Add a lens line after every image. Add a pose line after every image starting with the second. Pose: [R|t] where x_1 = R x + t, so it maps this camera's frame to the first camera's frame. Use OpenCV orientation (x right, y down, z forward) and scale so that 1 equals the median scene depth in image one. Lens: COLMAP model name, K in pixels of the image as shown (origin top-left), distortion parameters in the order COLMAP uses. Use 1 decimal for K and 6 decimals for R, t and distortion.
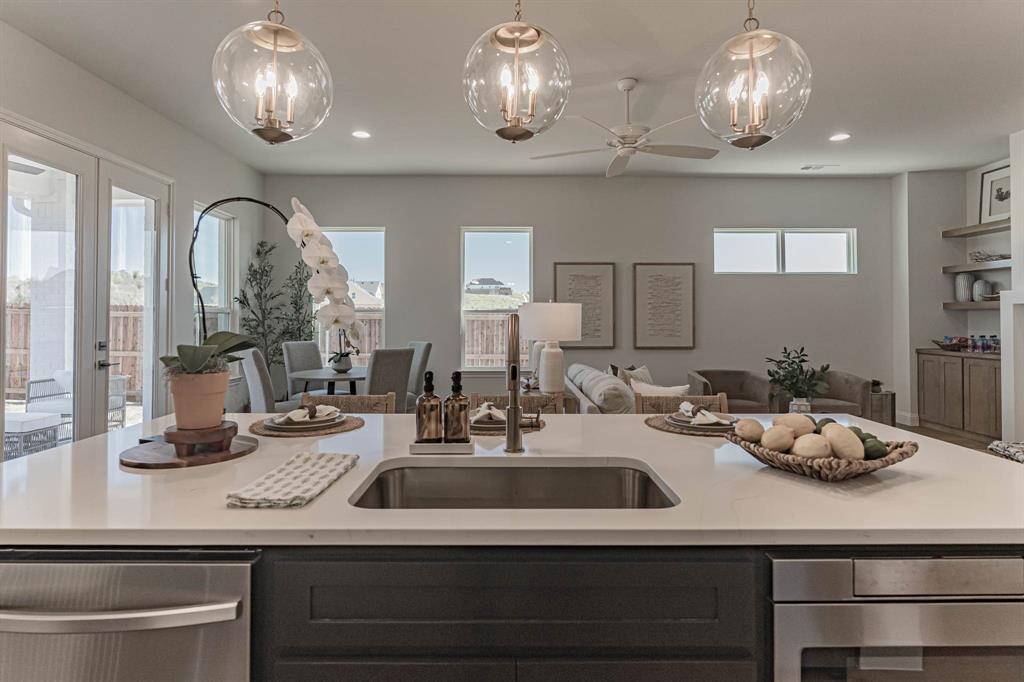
lens RADIAL K [[534.1, 0, 512.8], [0, 534.1, 309.1], [0, 0, 1]] dist [-0.003128, 0.001742]
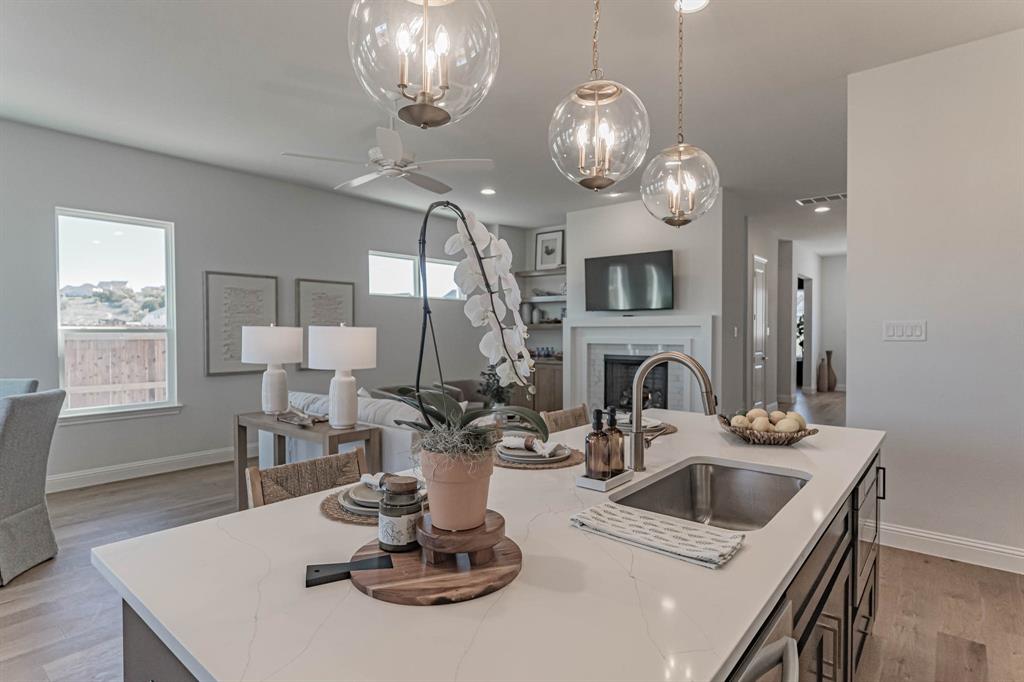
lens RADIAL K [[534.1, 0, 509.6], [0, 534.1, 345.1], [0, 0, 1]] dist [-0.003128, 0.001742]
pose [[0.653439, -0.020681, 0.756696, -0.247007], [-0.012271, 0.999206, 0.037905, -0.010526], [-0.756879, -0.034054, 0.652667, 0.111295]]
